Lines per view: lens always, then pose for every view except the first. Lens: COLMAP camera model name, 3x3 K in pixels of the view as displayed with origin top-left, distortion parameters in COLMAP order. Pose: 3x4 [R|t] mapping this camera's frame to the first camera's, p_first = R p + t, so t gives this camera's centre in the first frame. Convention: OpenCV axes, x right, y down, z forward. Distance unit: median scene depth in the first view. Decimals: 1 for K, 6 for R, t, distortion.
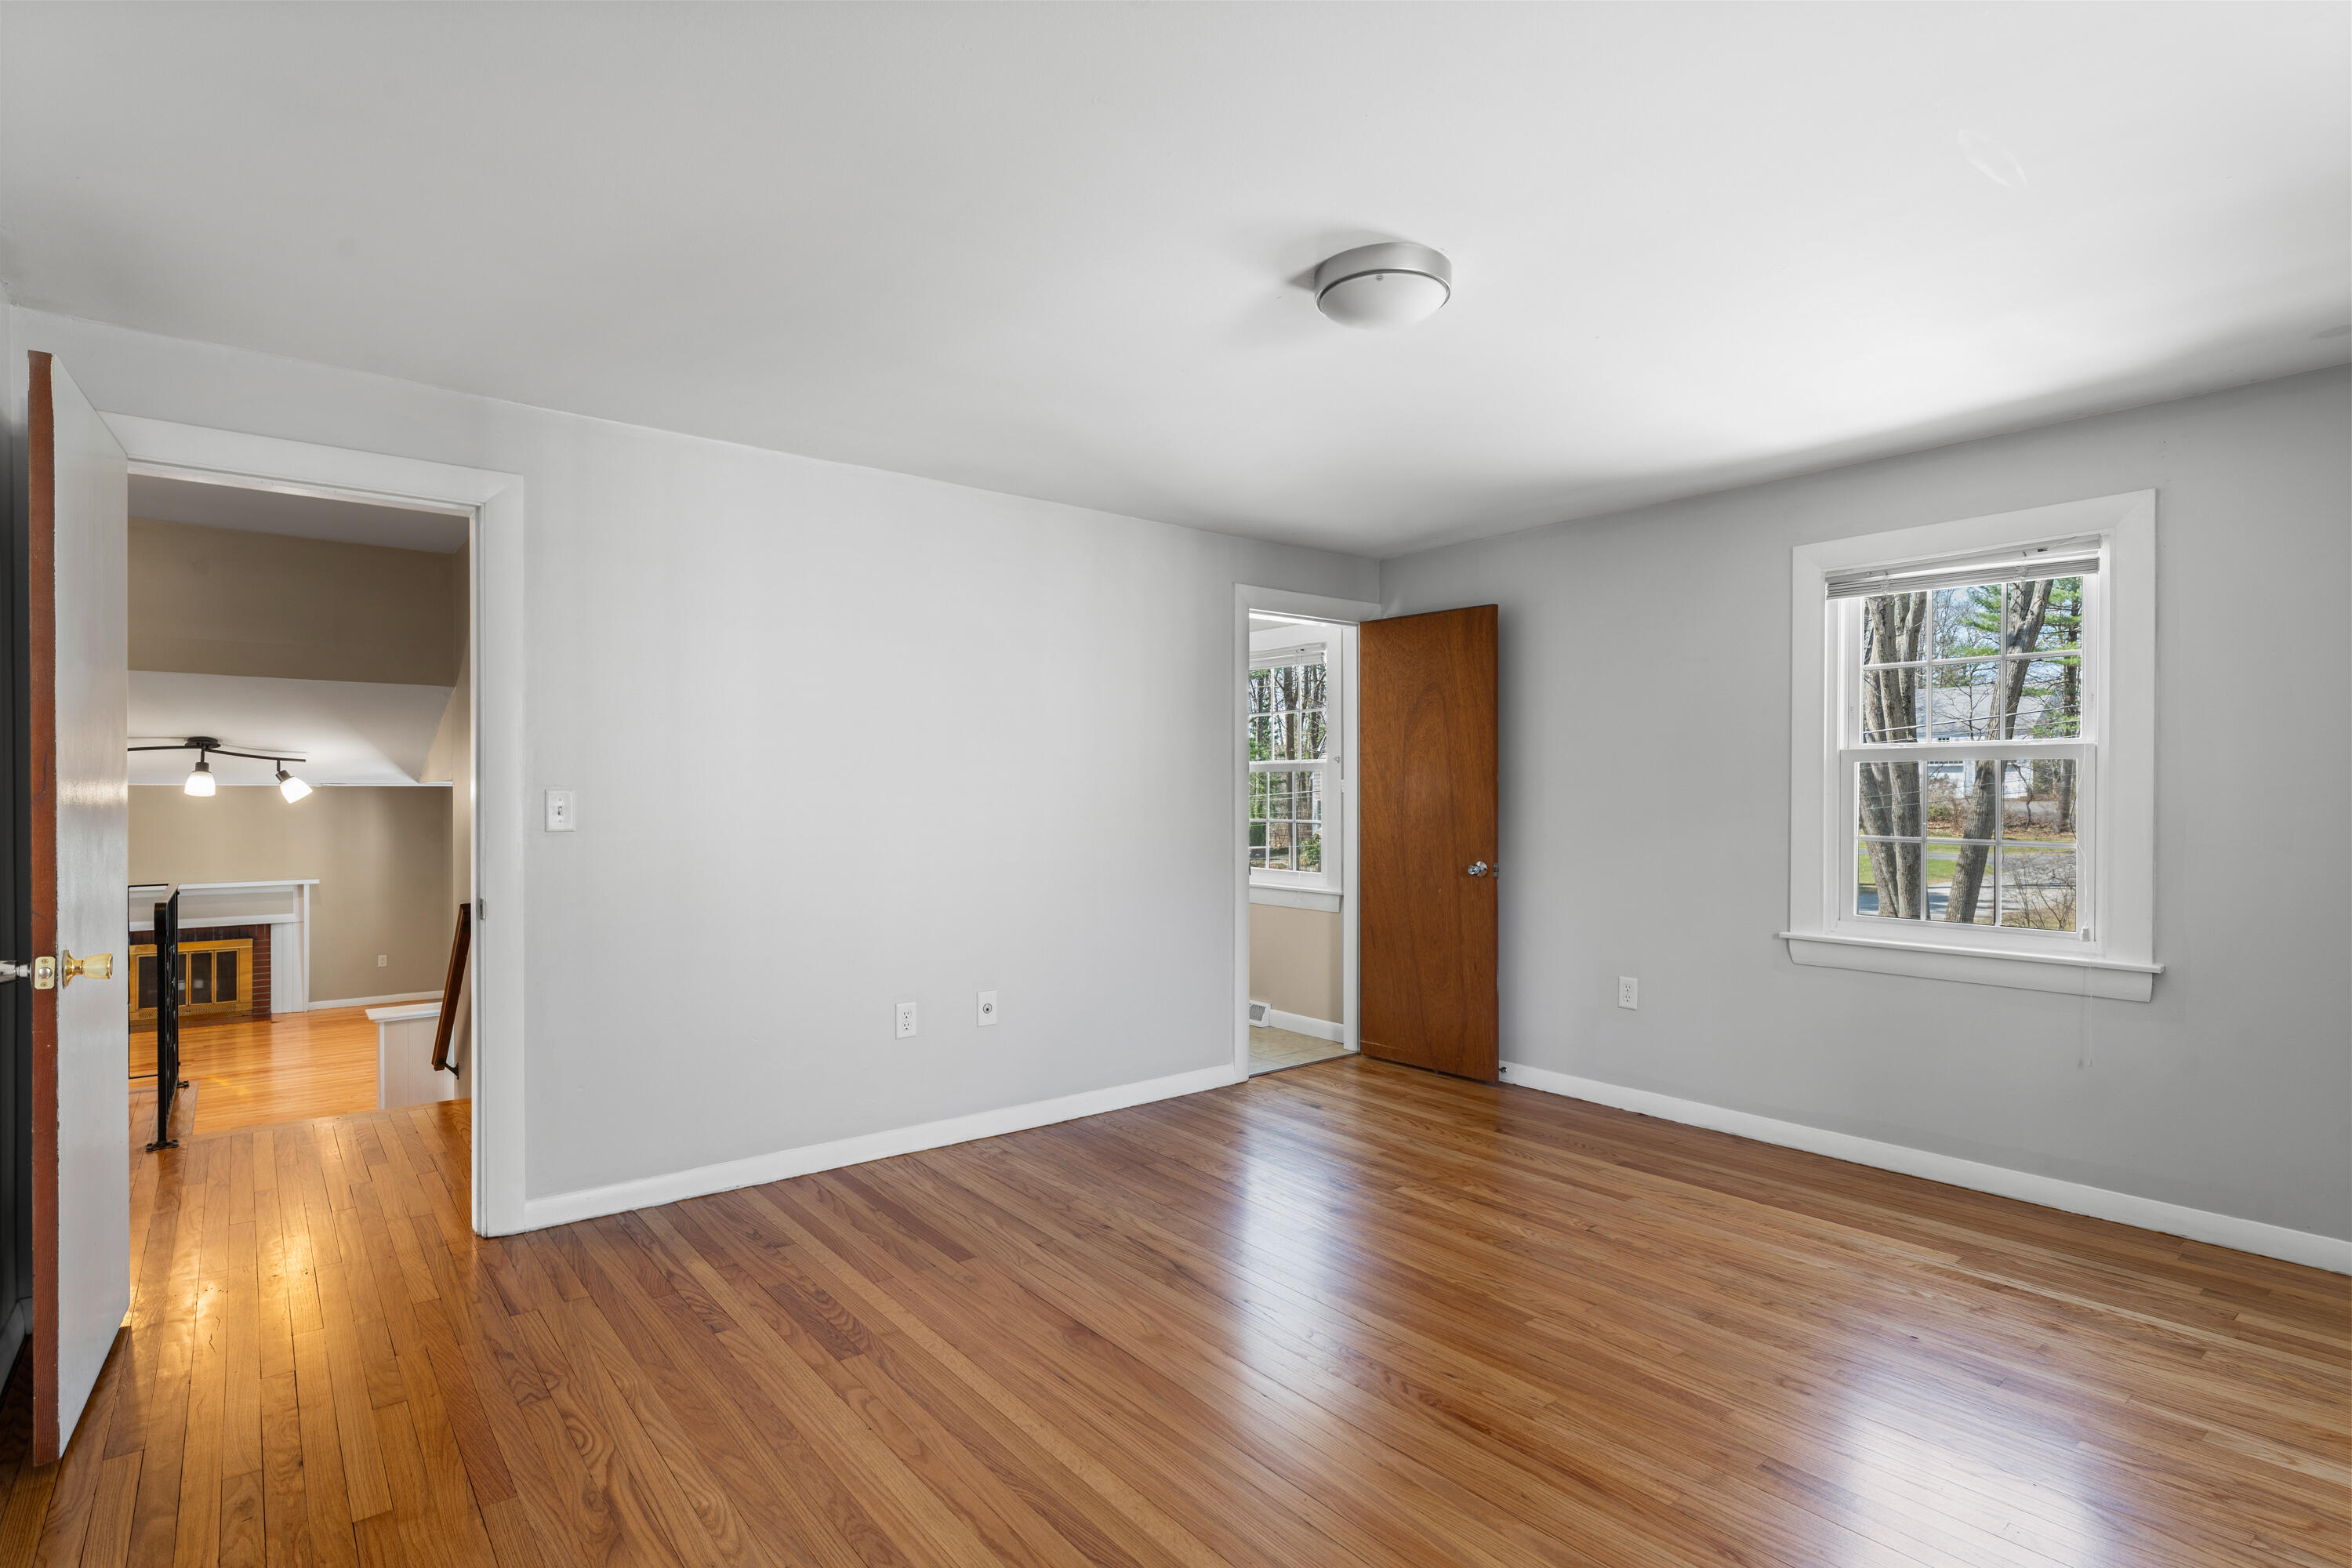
lens RADIAL K [[1150.6, 0, 1184.7], [0, 1150.6, 792.9], [0, 0, 1]] dist [-0.001683, -0.000999]
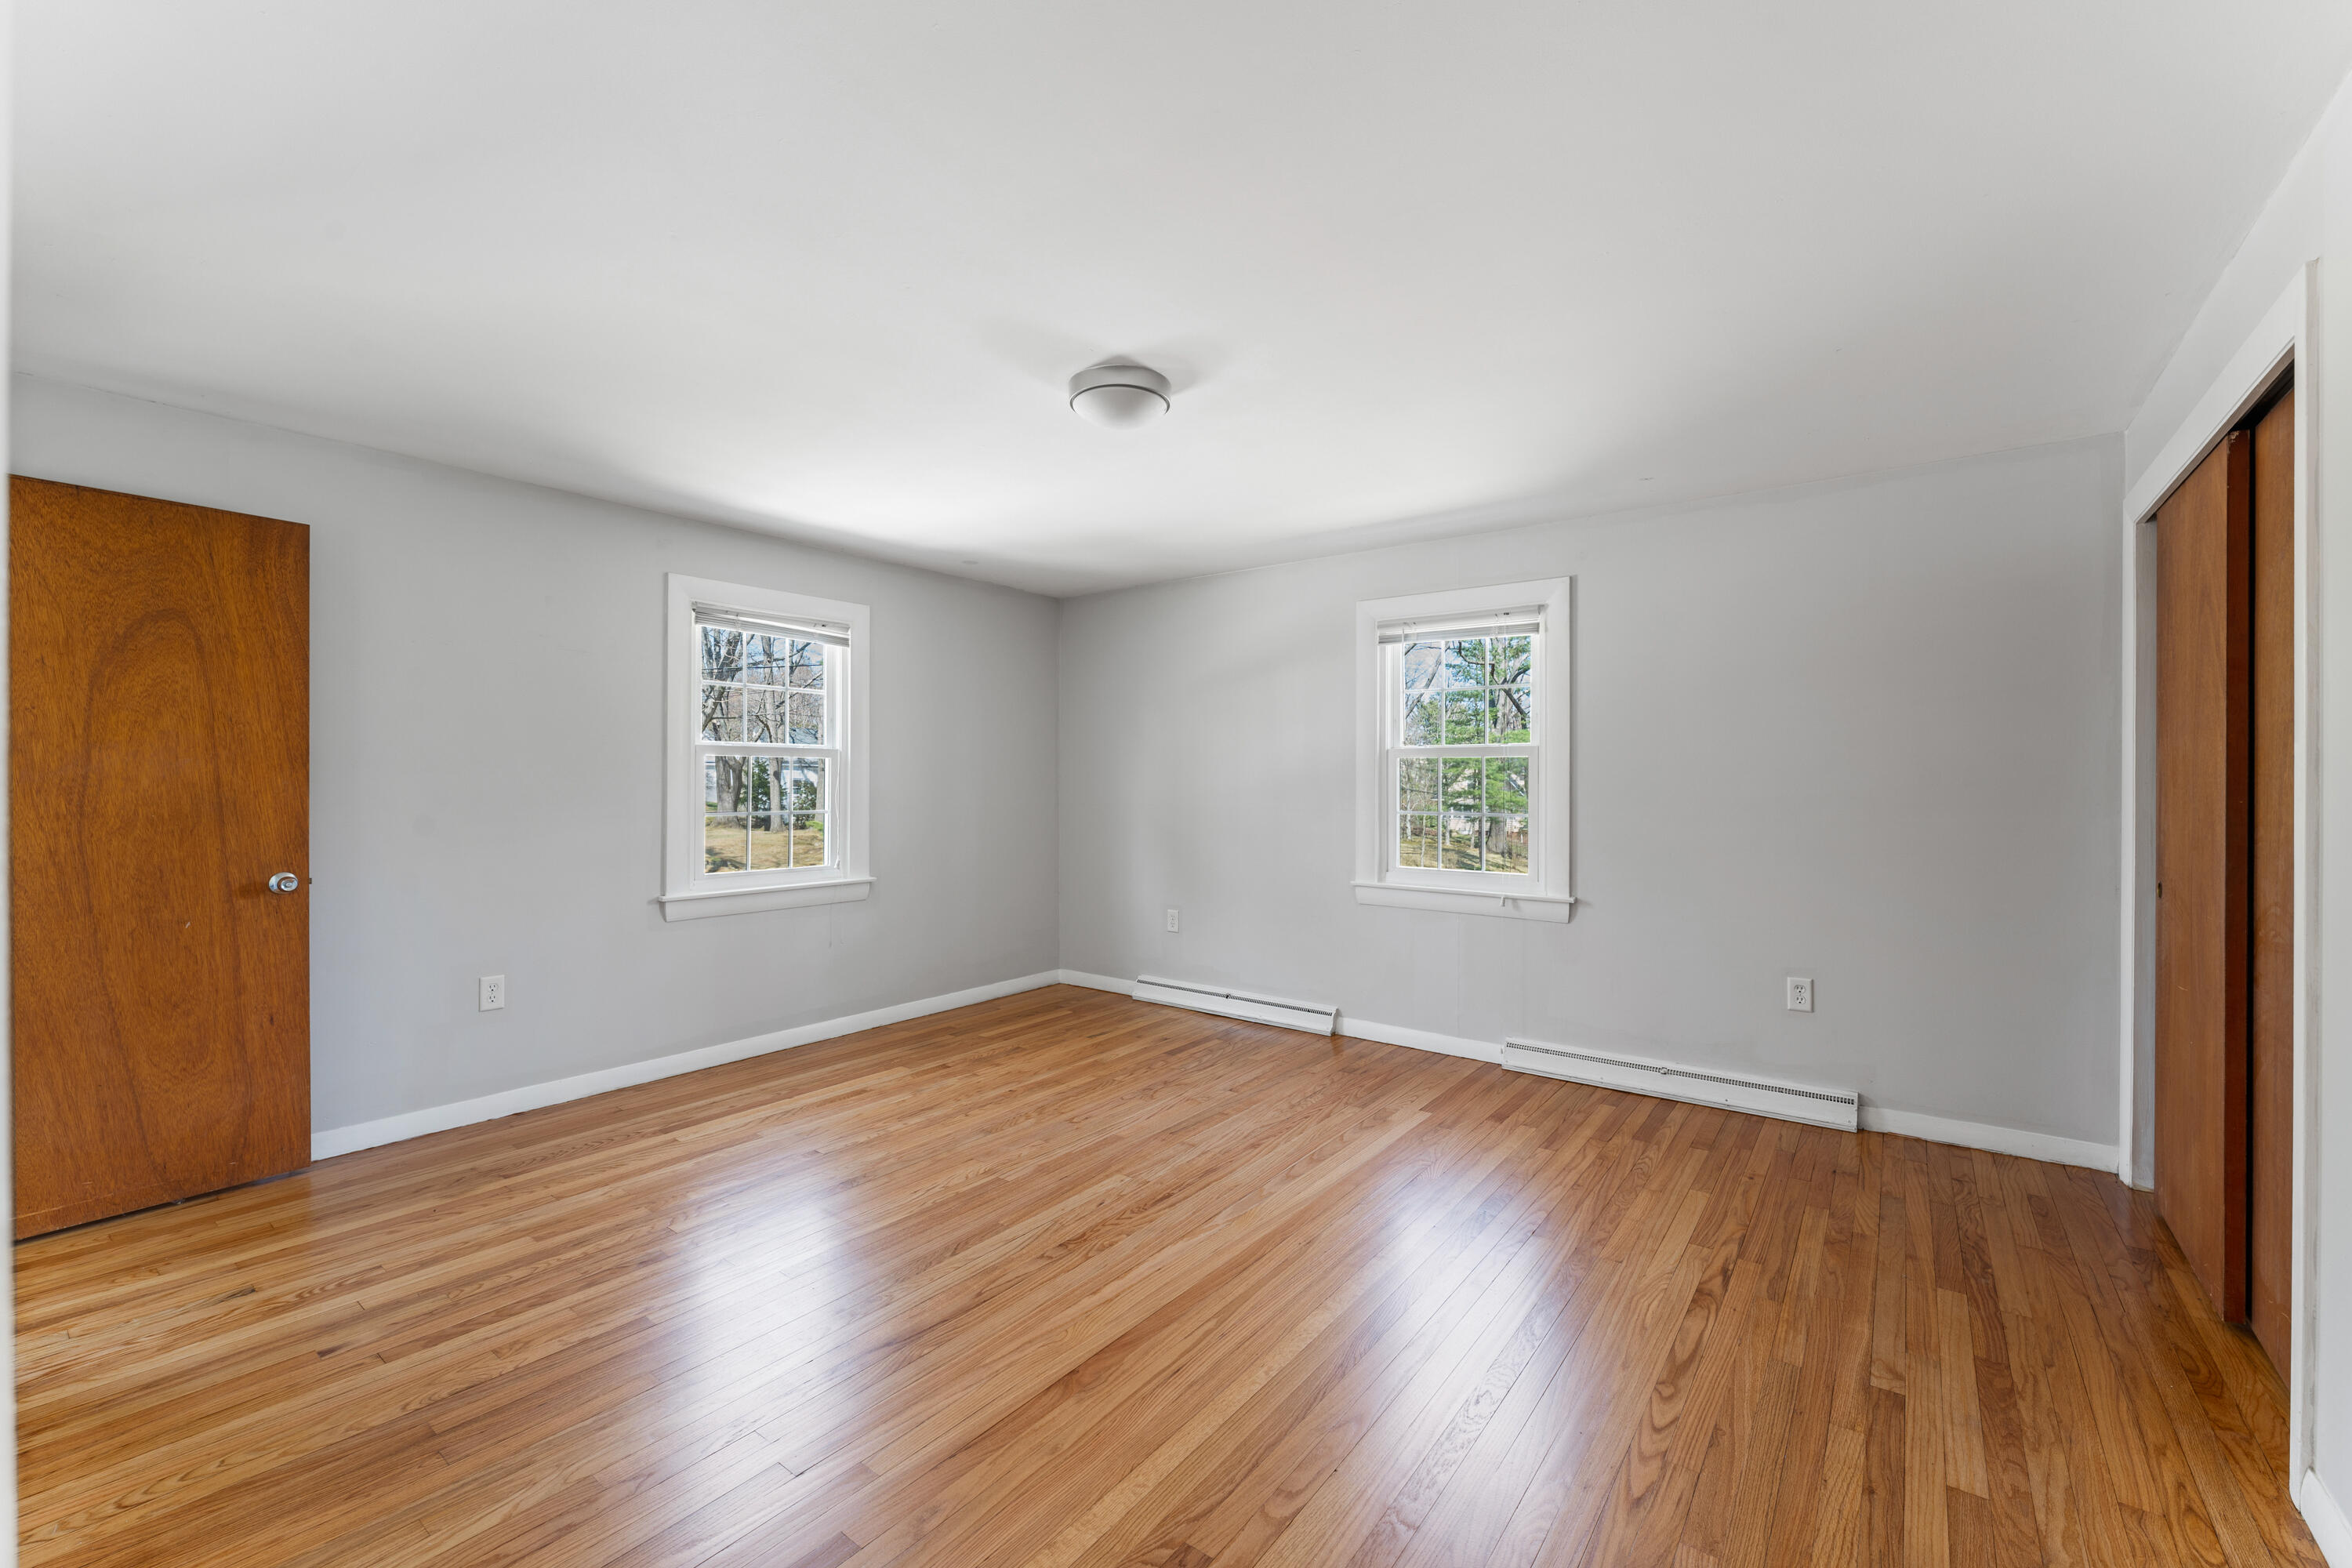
lens RADIAL K [[948.6, 0, 1156.9], [0, 948.6, 785.3], [0, 0, 1]] dist [0.003390, -0.000227]
pose [[-0.217229, -0.006515, 0.976099, -0.574748], [-0.004081, 0.999975, 0.005767, -0.001718], [-0.976112, -0.002730, -0.217250, 0.762009]]
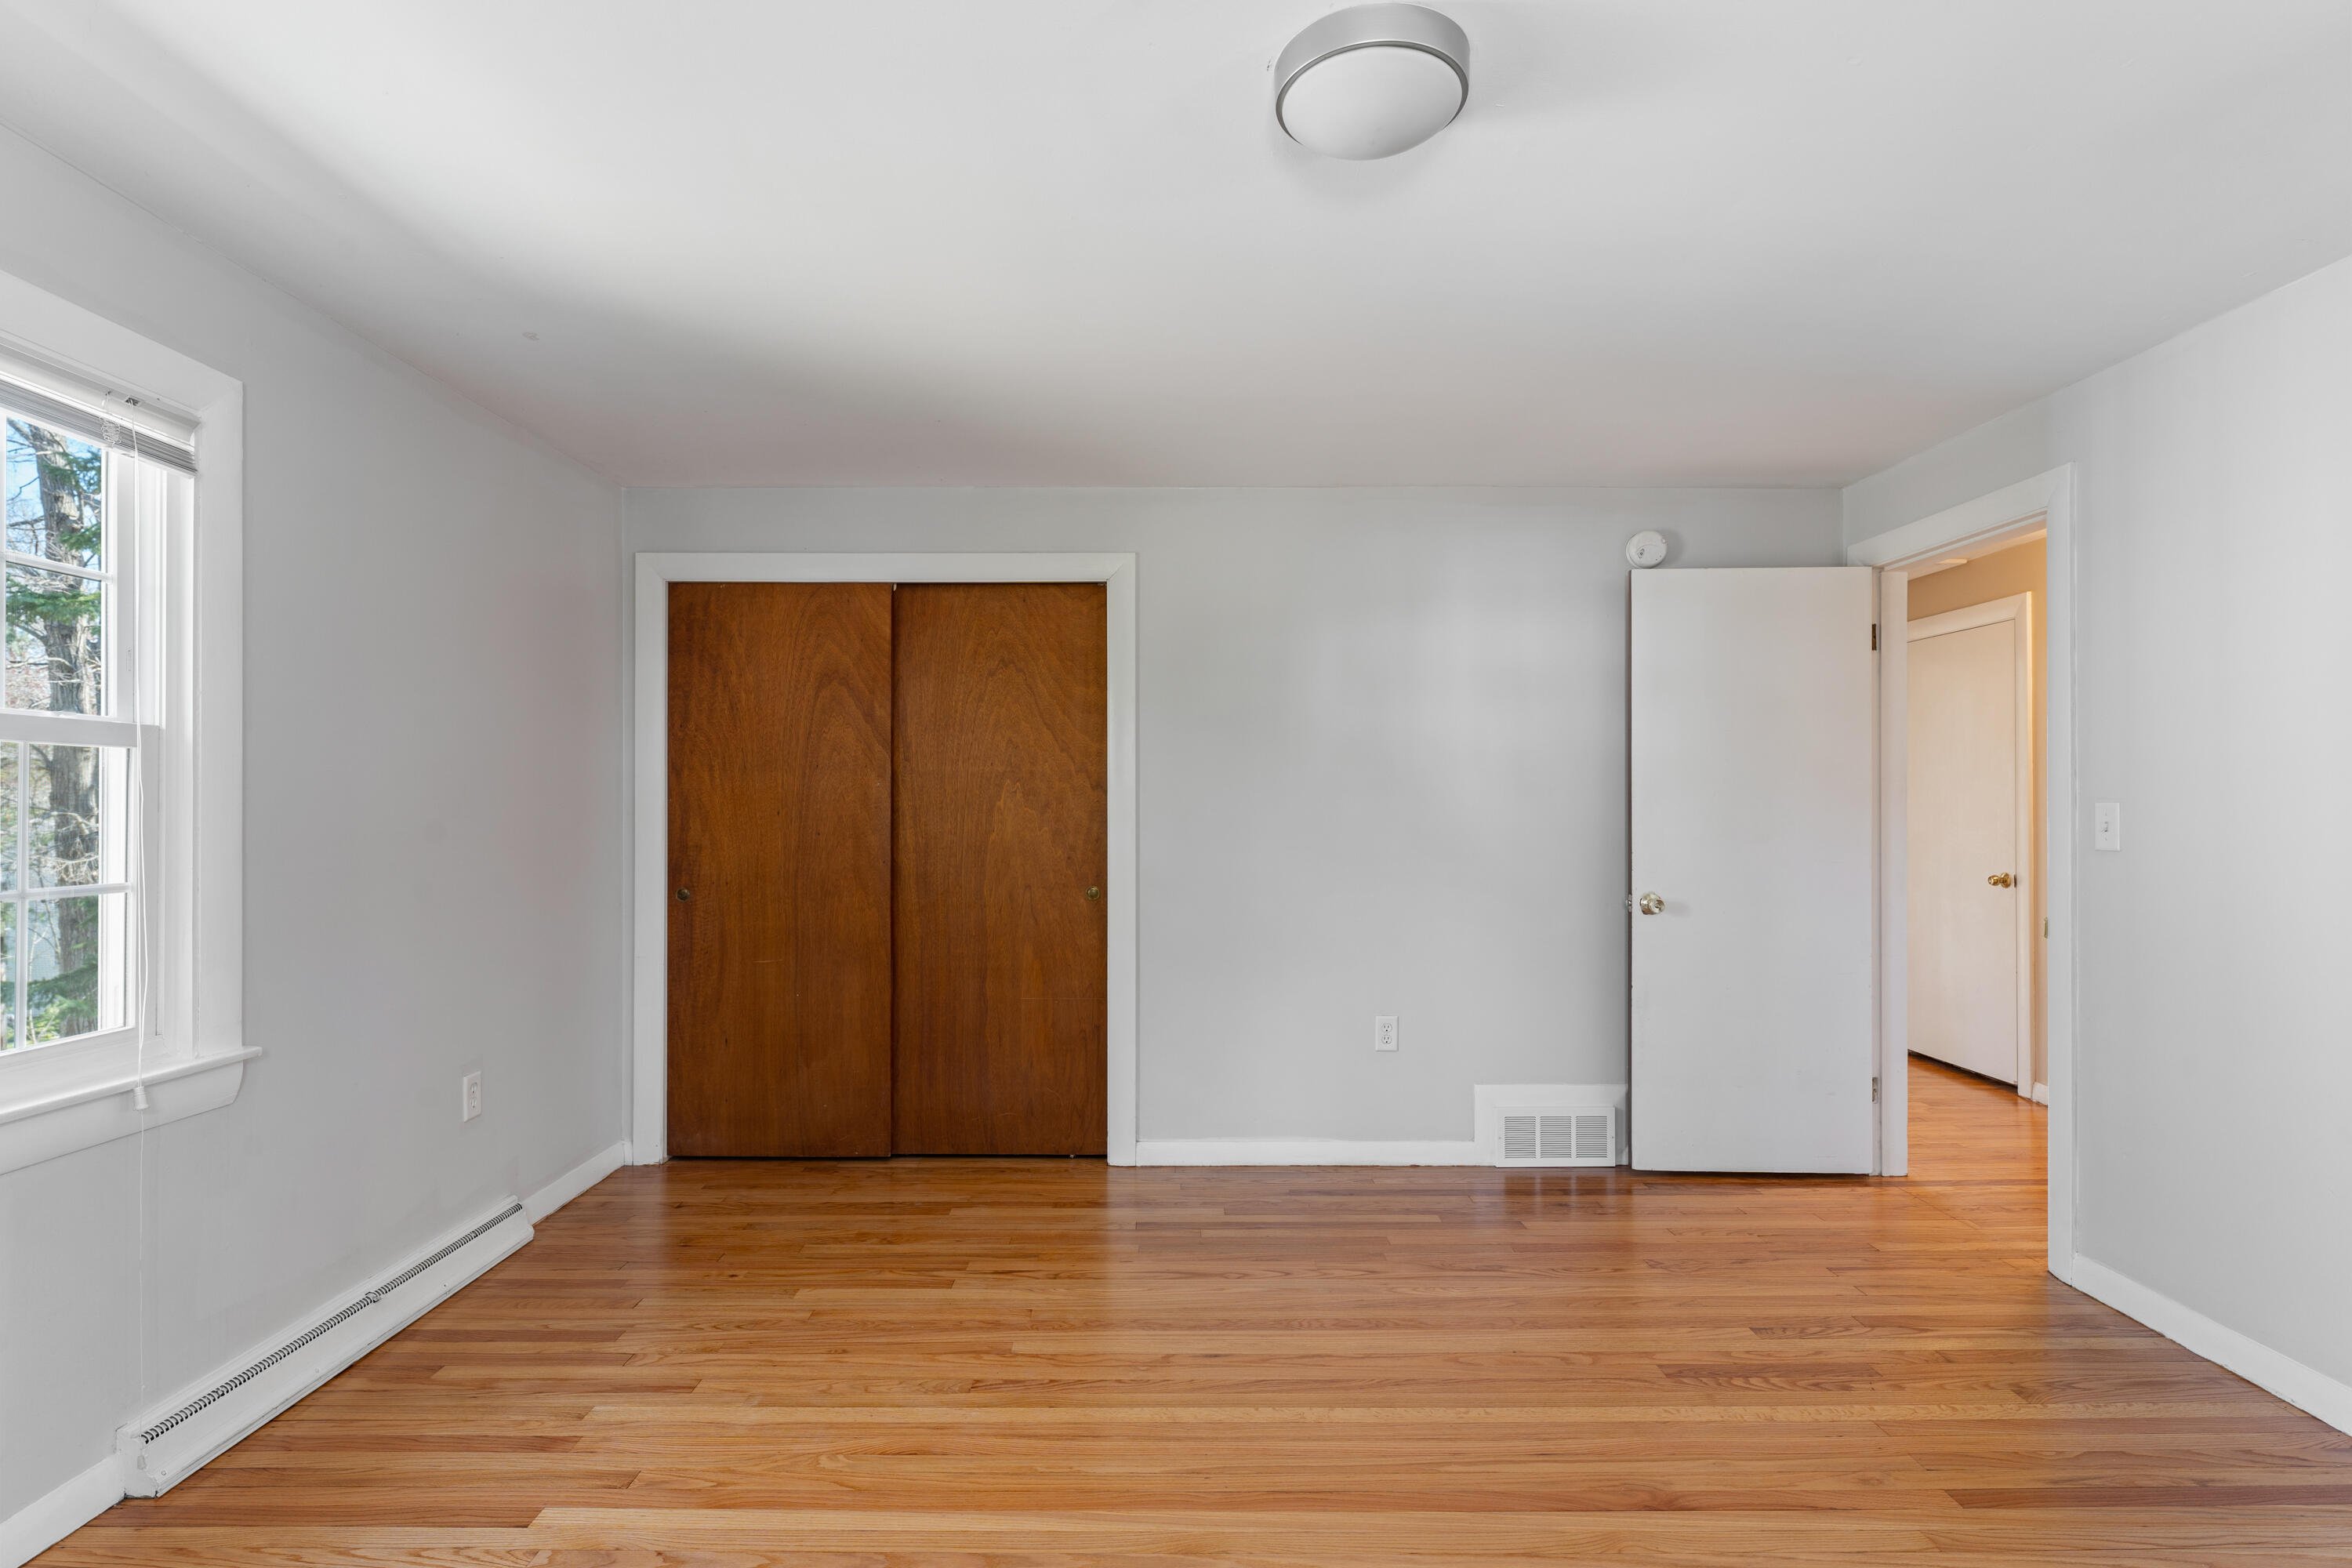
lens RADIAL K [[1150.6, 0, 1173.8], [0, 1150.6, 792.7], [0, 0, 1]] dist [-0.001683, -0.000999]
pose [[-0.633225, -0.010966, -0.773890, 0.499620], [0.001929, 0.999874, -0.015747, 0.001103], [0.773965, -0.011464, -0.633125, 0.861848]]
